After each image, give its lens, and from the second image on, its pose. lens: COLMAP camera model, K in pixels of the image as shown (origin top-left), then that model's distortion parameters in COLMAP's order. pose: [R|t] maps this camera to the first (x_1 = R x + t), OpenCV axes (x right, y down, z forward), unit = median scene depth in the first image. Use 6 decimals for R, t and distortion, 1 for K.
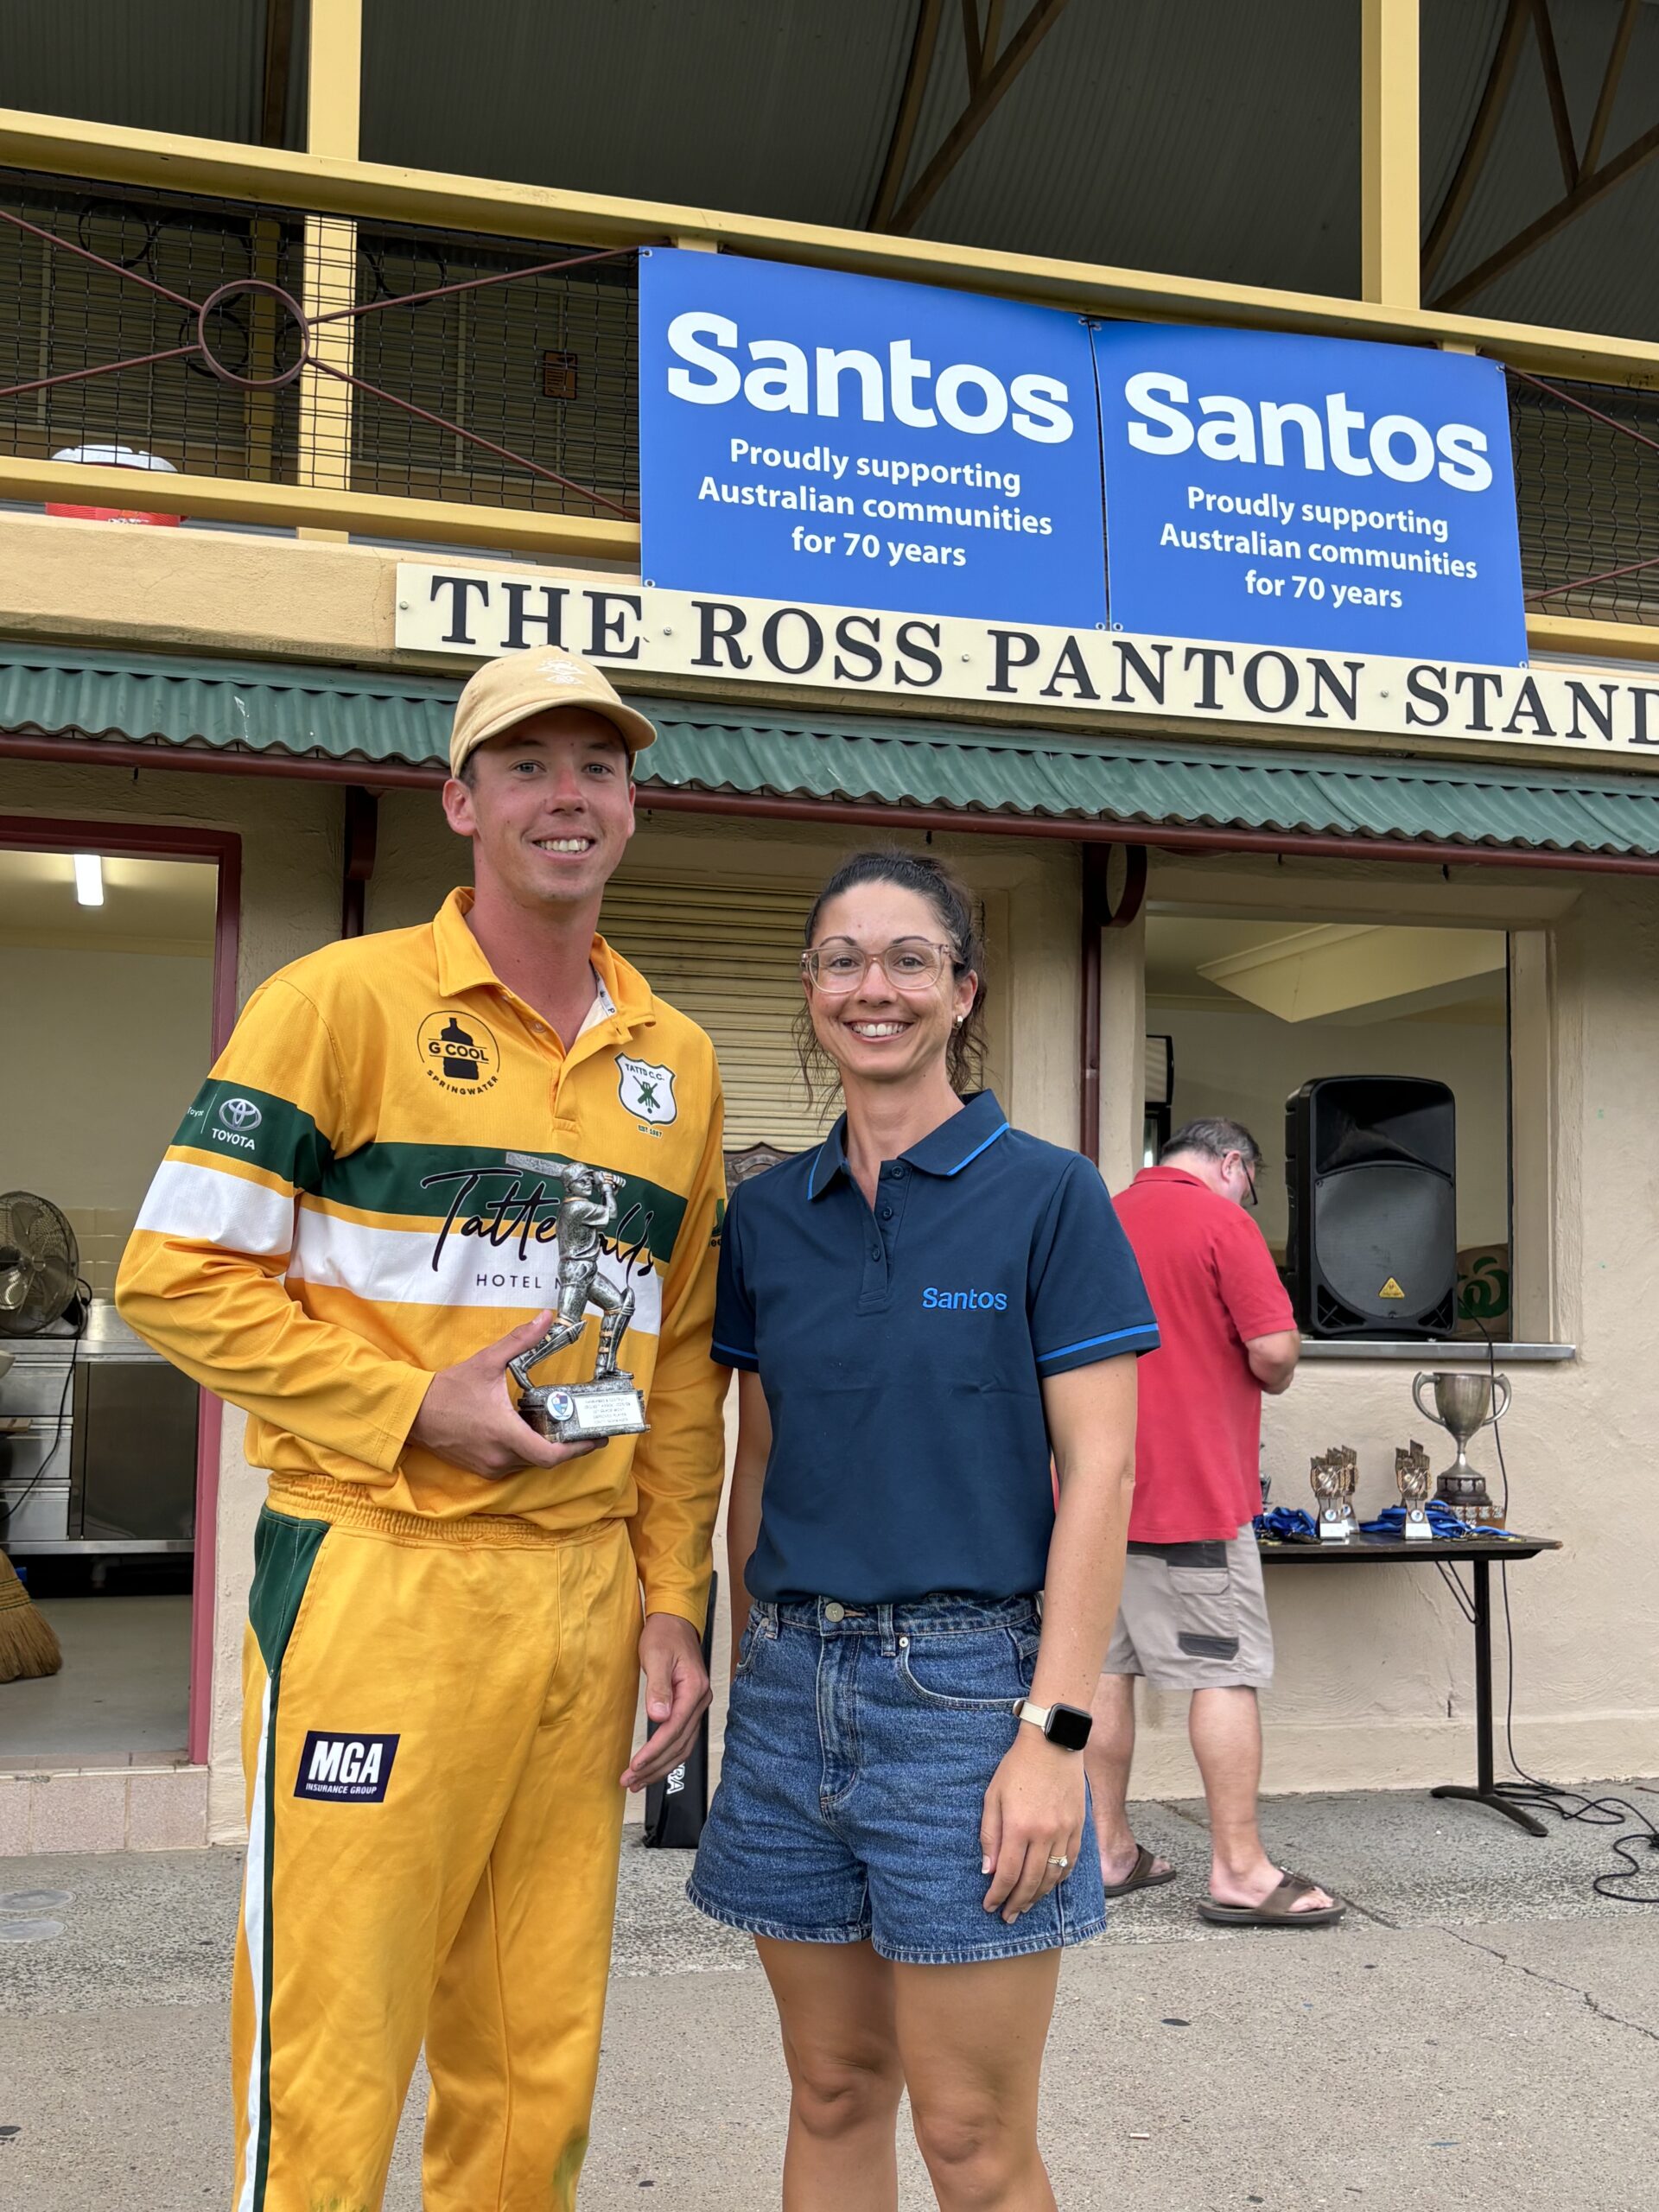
lens RADIAL K [[2371.3, 0, 802.3], [0, 2371.3, 1160.9], [0, 0, 1]] dist [0.010974, 0.000000]
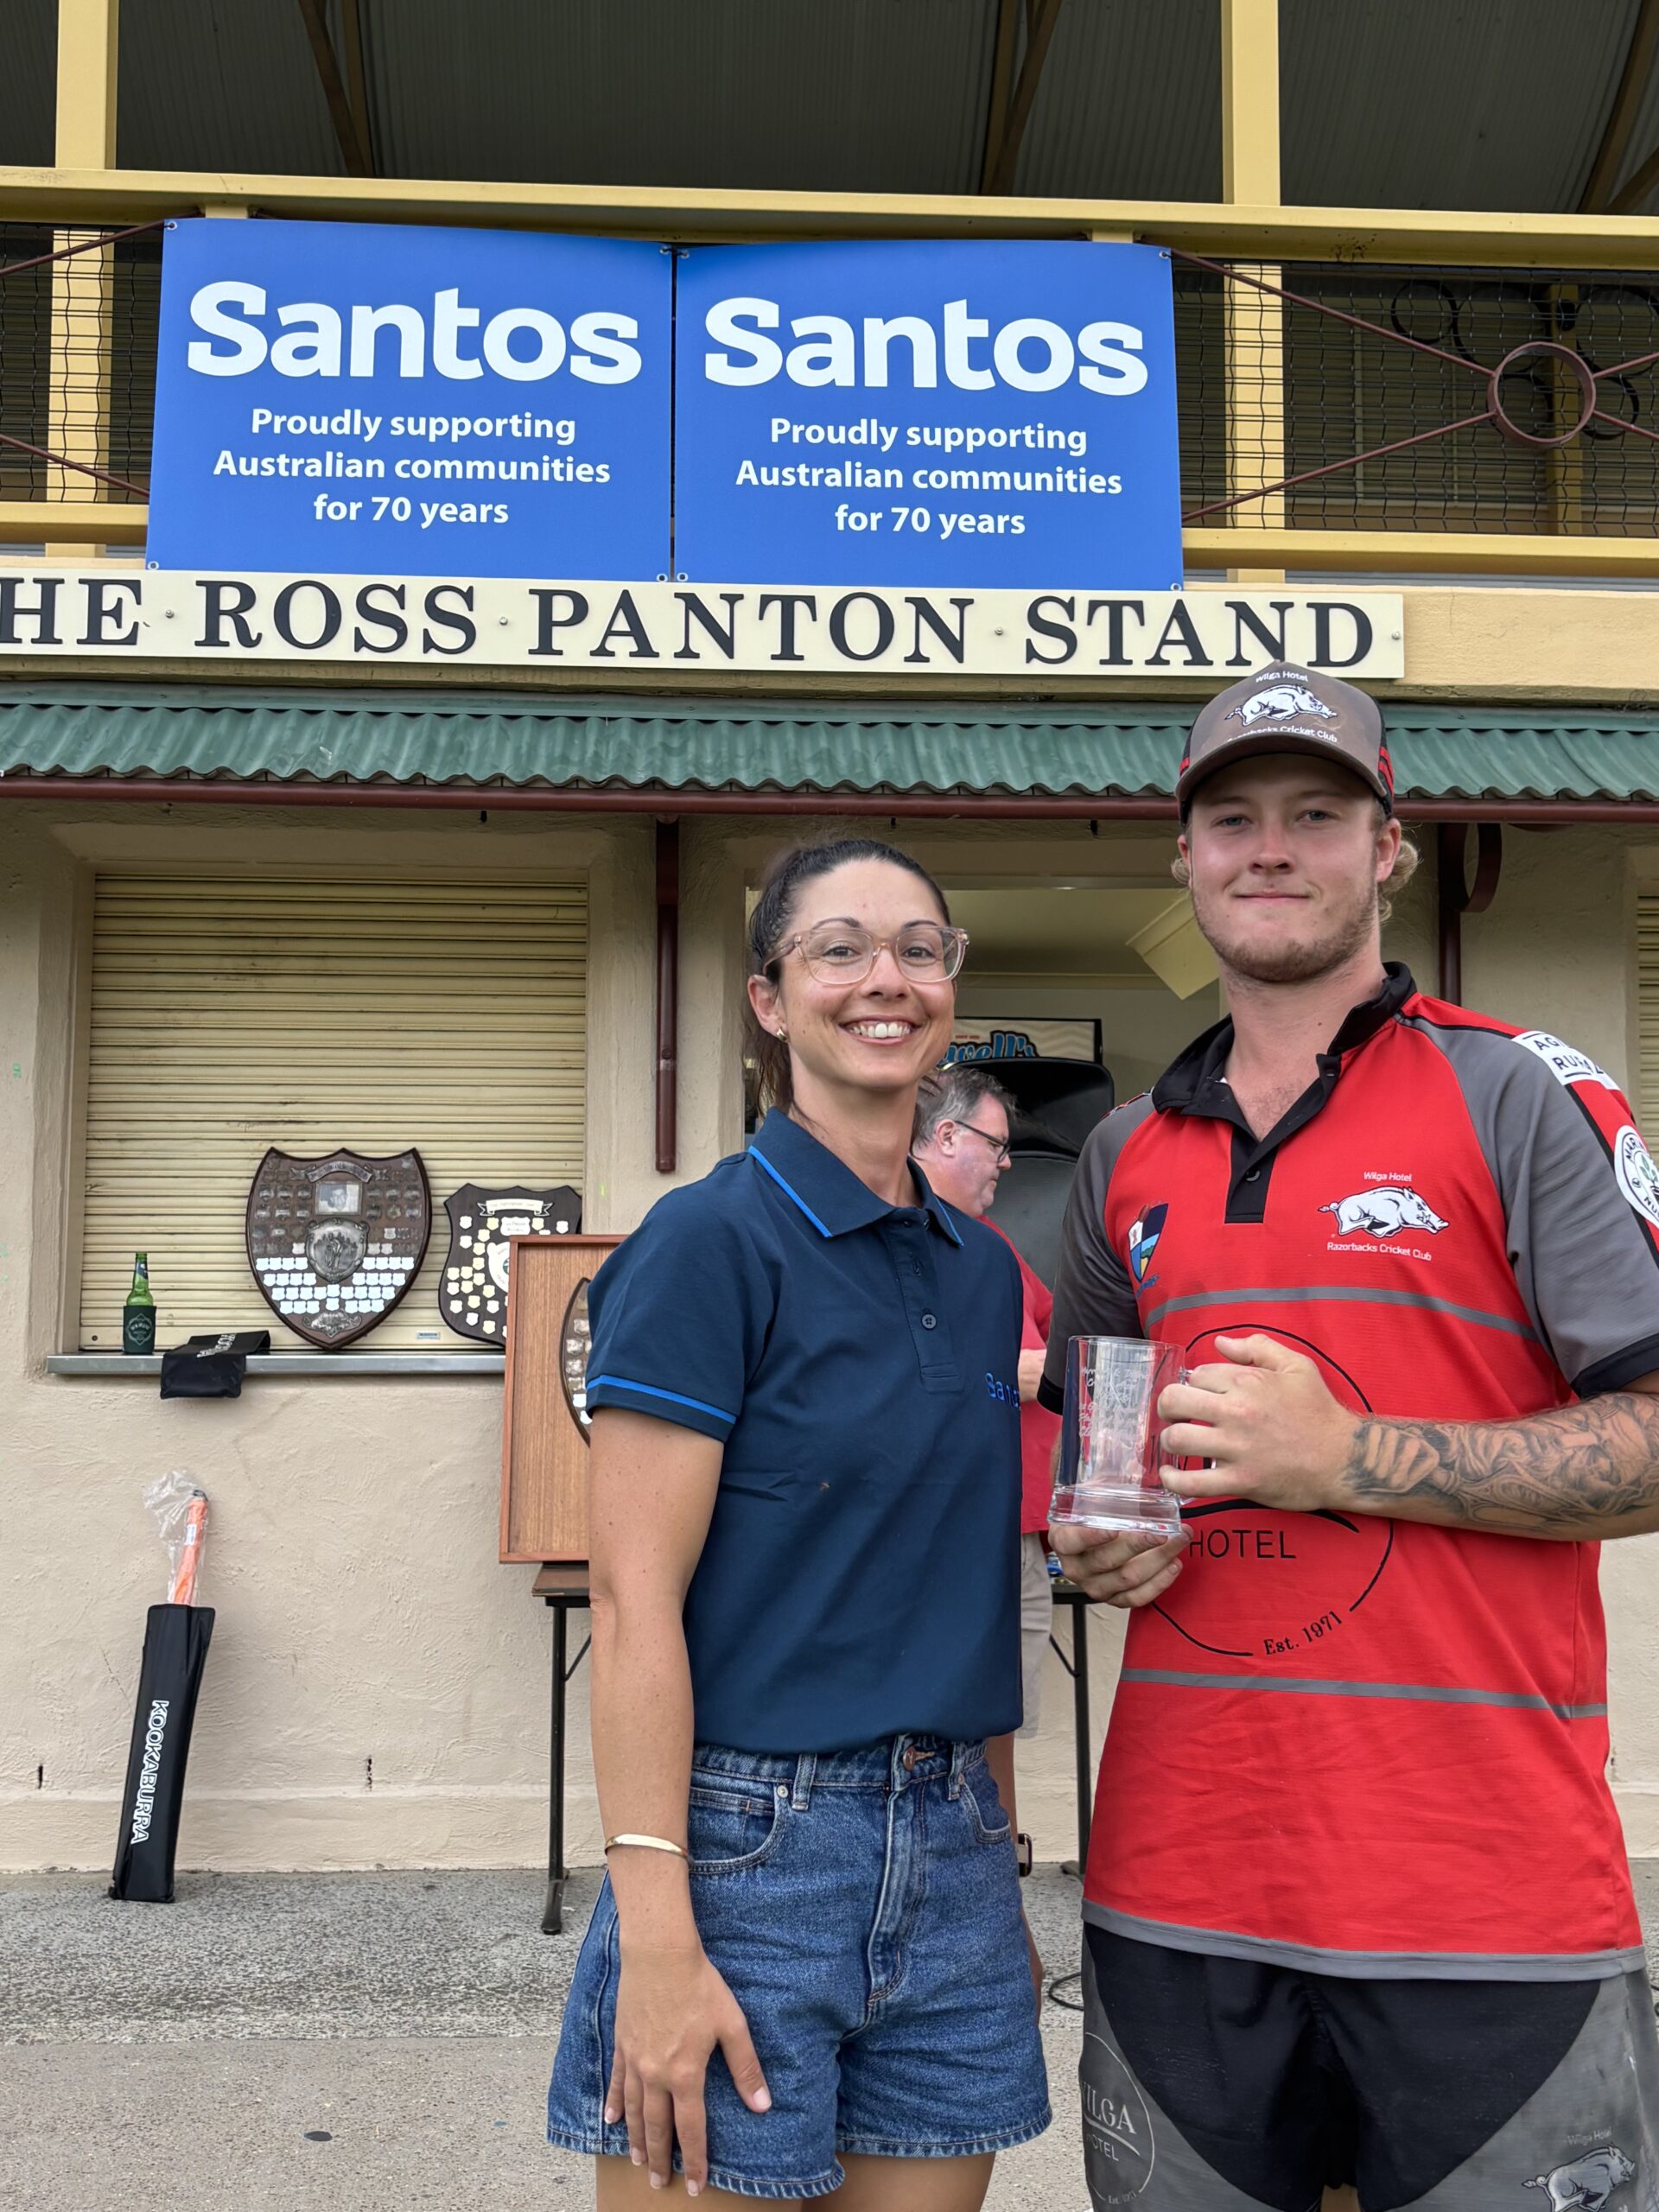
lens RADIAL K [[2371.3, 0, 807.7], [0, 2371.3, 1125.0], [0, 0, 1]] dist [0.010974, 0.000000]
pose [[0.978433, -0.025312, -0.205007, 0.364070], [0.022126, 0.999596, -0.017819, 0.004156], [0.205376, 0.012898, 0.978598, 0.115658]]
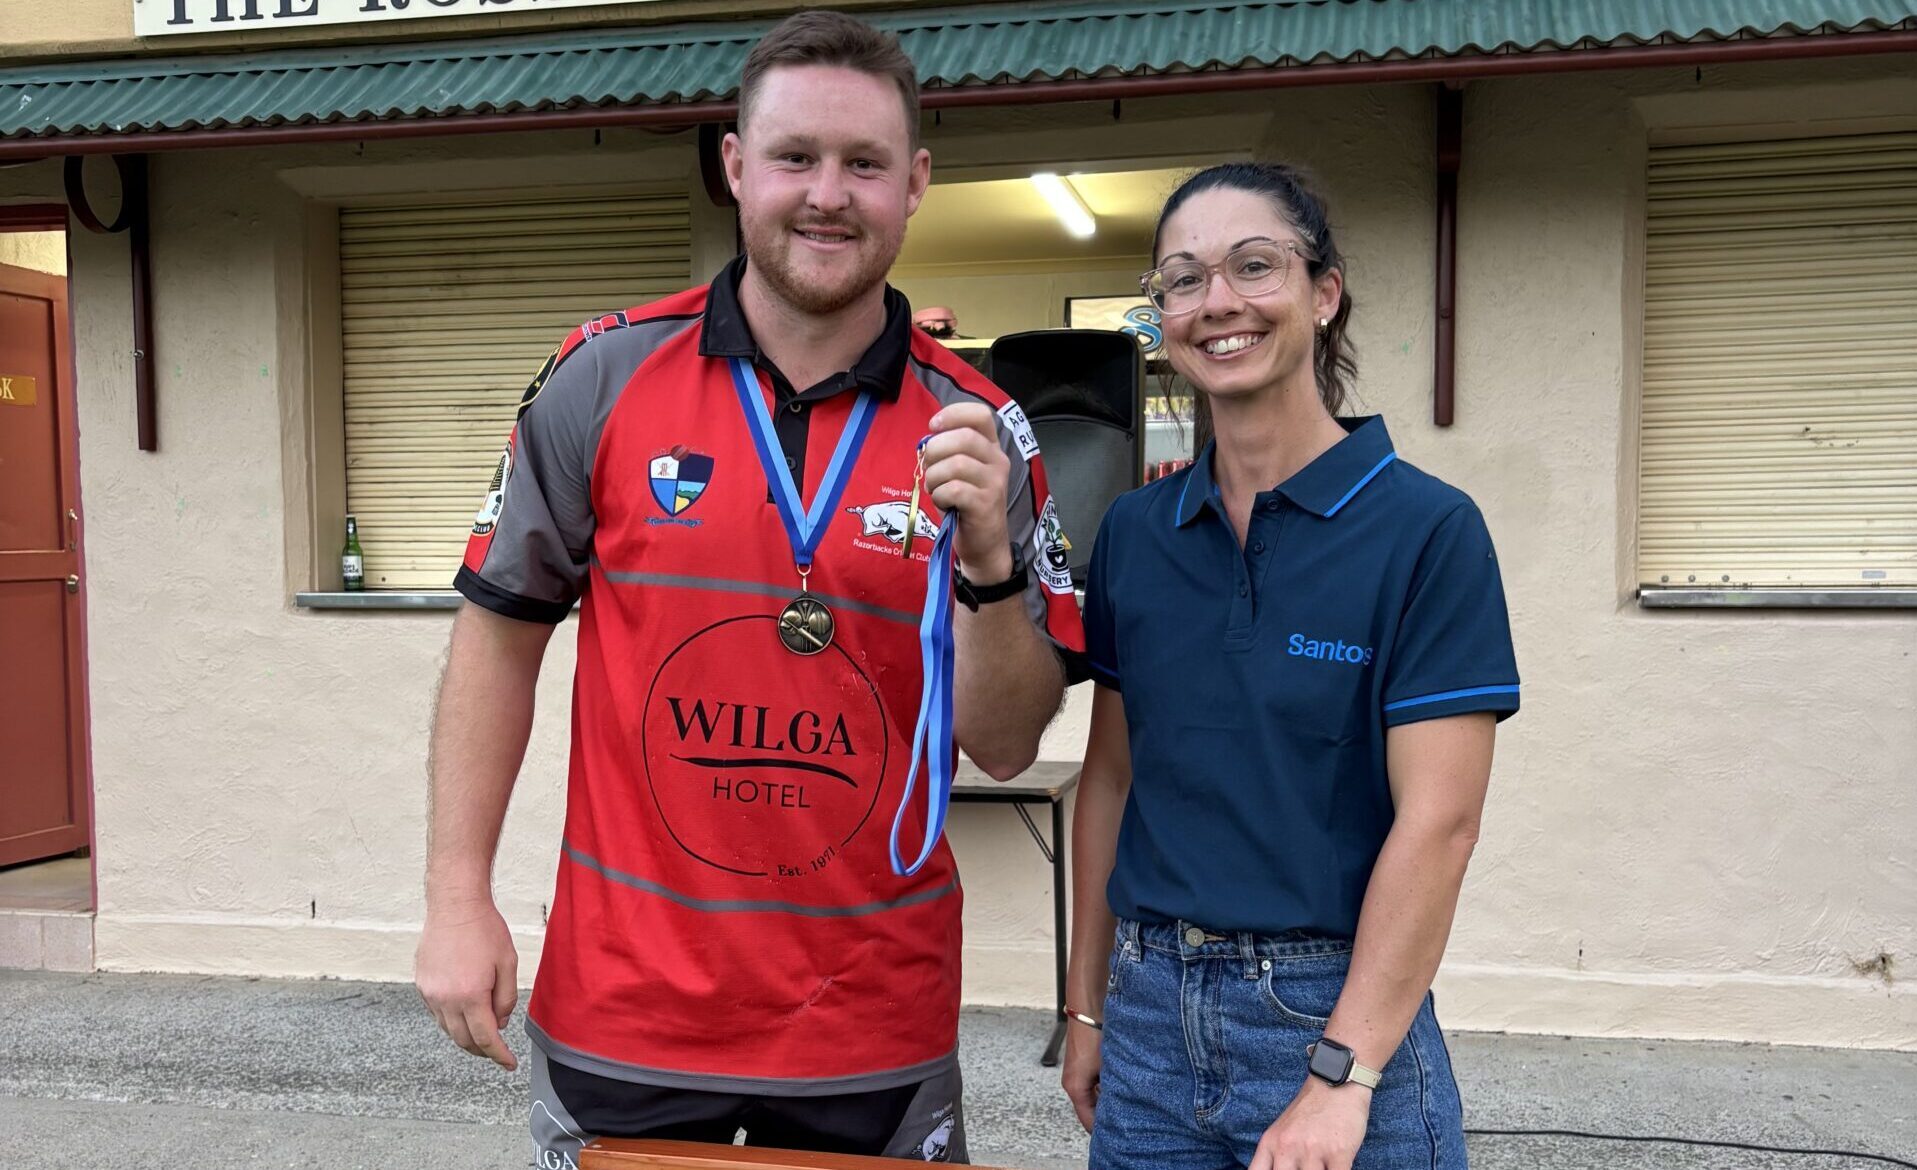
lens RADIAL K [[1909.4, 0, 943.0], [0, 1909.4, 706.4], [0, 0, 1]] dist [-0.007403, 0.000000]
pose [[0.888713, 0.018995, -0.458070, 0.604836], [0.046397, 0.990285, 0.131081, 0.016100], [0.456110, -0.137746, 0.879199, 0.253255]]
